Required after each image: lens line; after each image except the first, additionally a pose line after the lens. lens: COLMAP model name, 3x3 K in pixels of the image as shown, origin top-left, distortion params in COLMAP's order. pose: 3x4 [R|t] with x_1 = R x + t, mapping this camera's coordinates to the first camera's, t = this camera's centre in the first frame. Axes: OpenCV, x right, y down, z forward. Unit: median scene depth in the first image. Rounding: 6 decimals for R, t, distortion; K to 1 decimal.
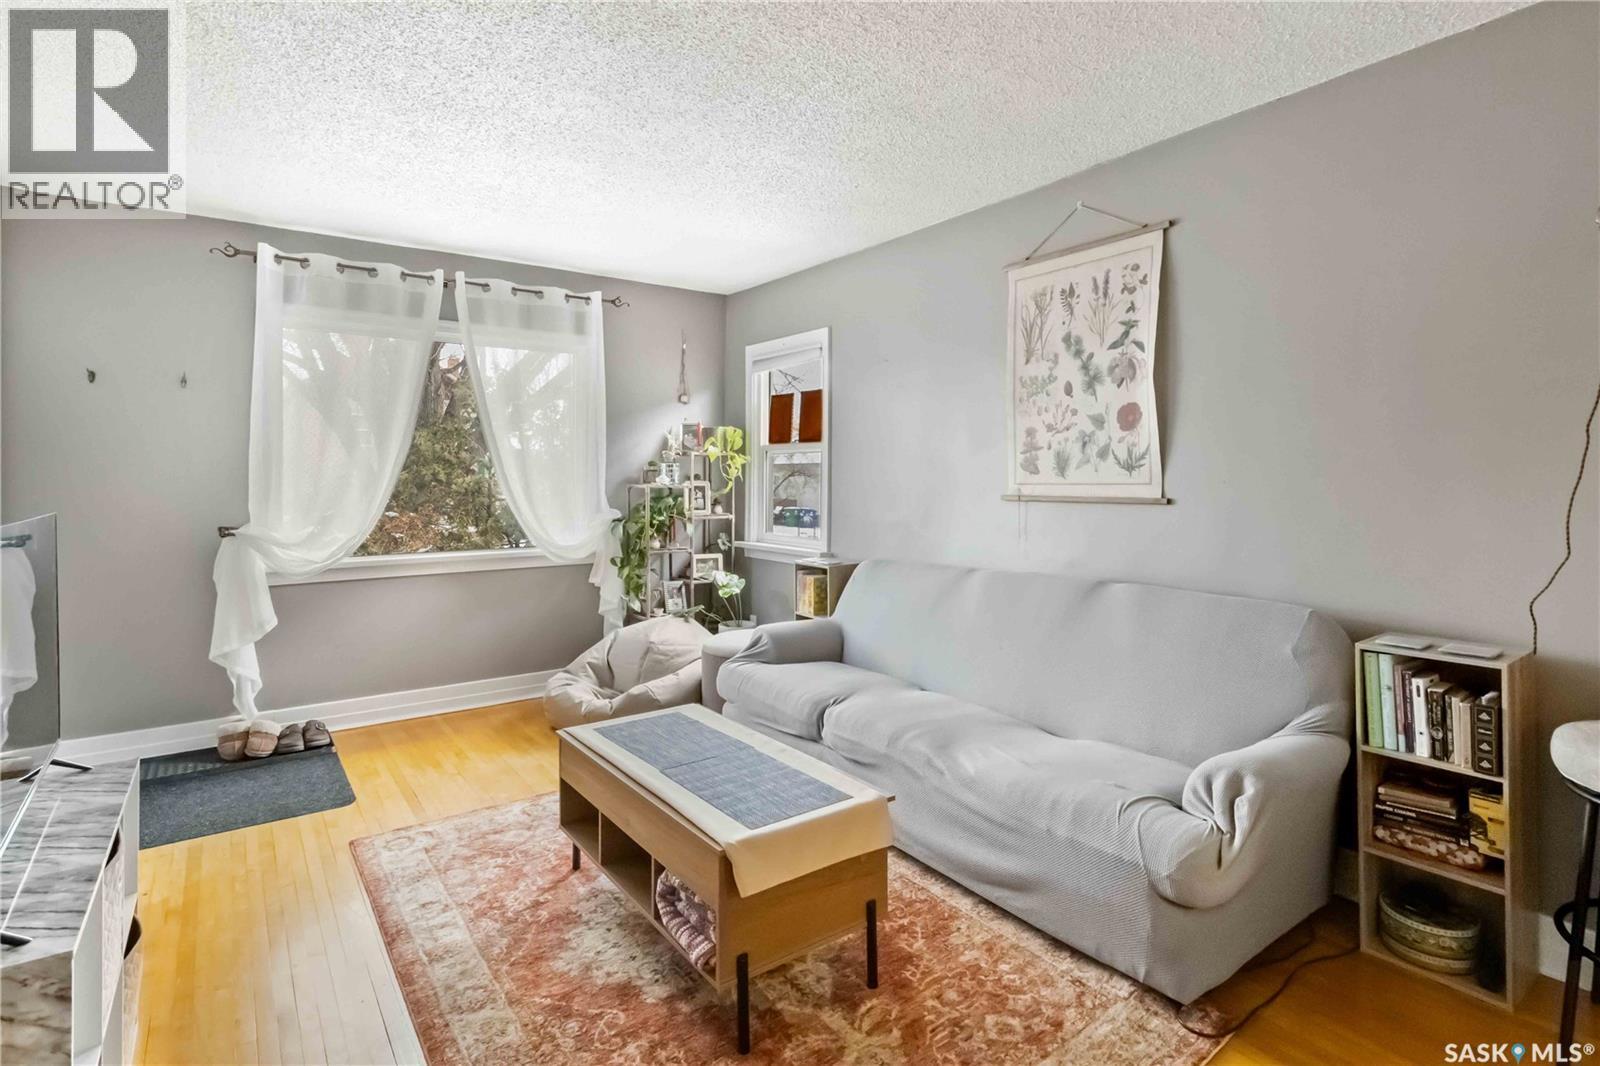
lens RADIAL K [[775.3, 0, 802.9], [0, 775.3, 479.7], [0, 0, 1]] dist [-0.022349, -0.000169]
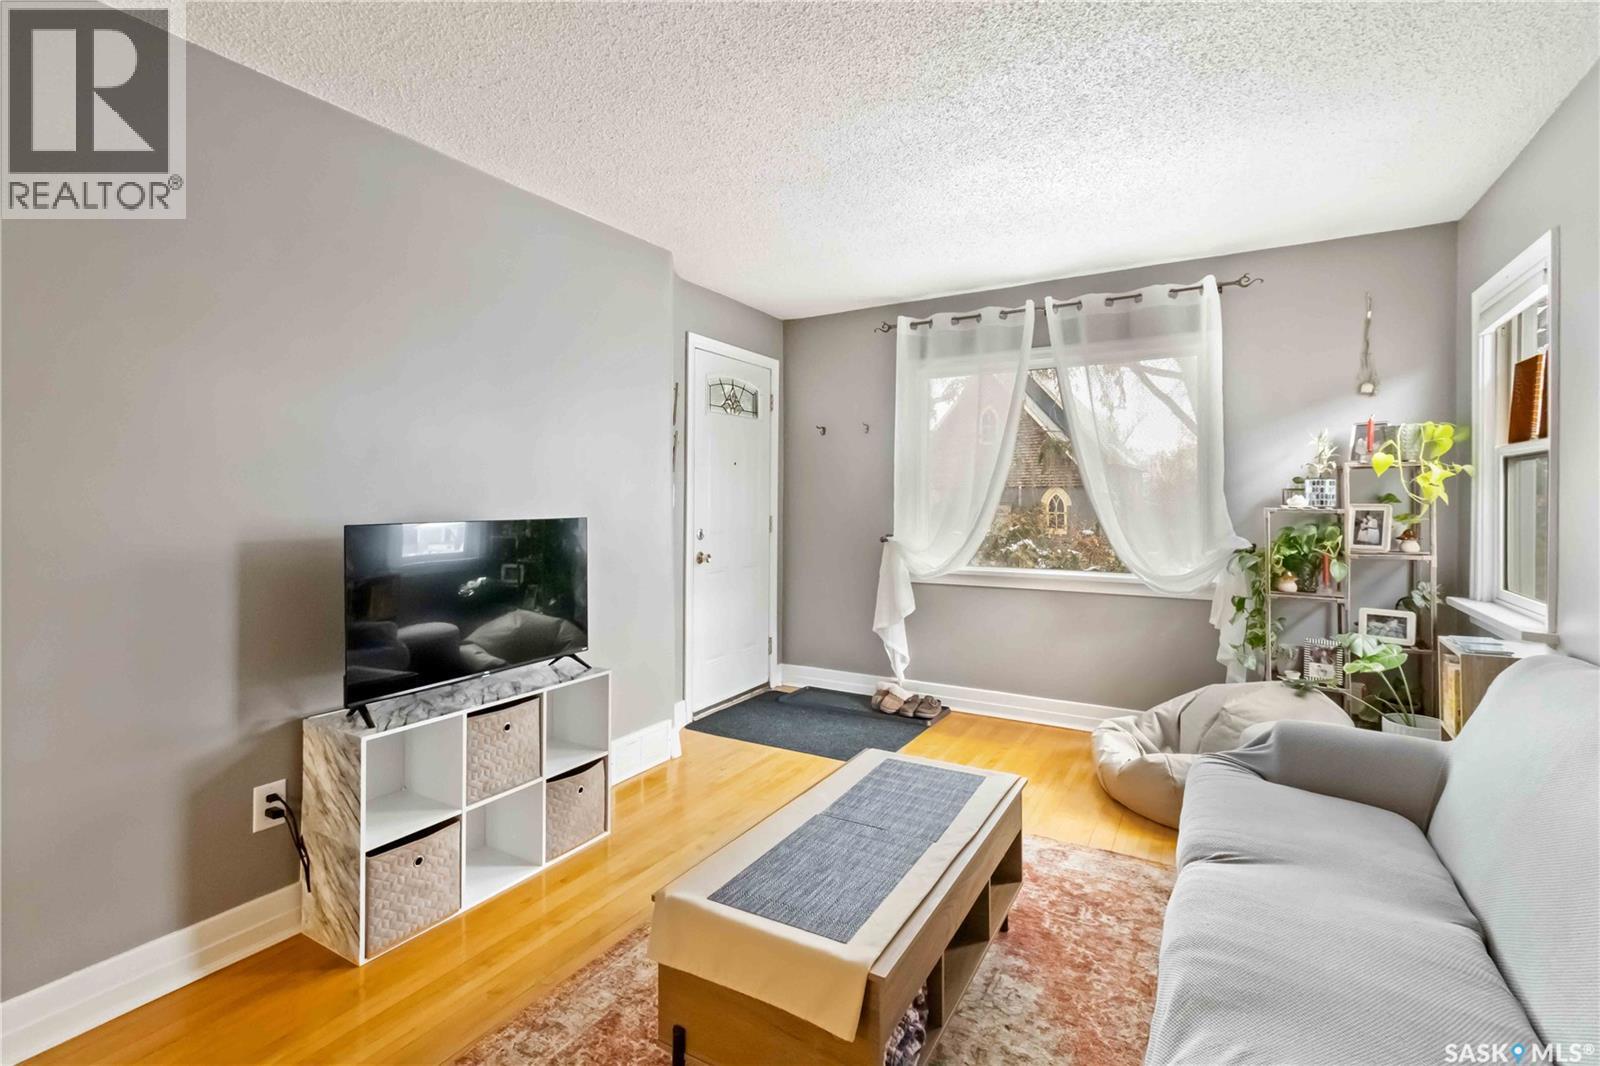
lens RADIAL K [[737.5, 0, 802.9], [0, 737.5, 496.8], [0, 0, 1]] dist [0.004264, -0.000530]
pose [[0.400514, 0.005952, -0.916271, 0.317681], [0.002872, 0.999966, 0.007751, -0.013225], [0.916286, -0.005736, 0.400484, 0.302089]]
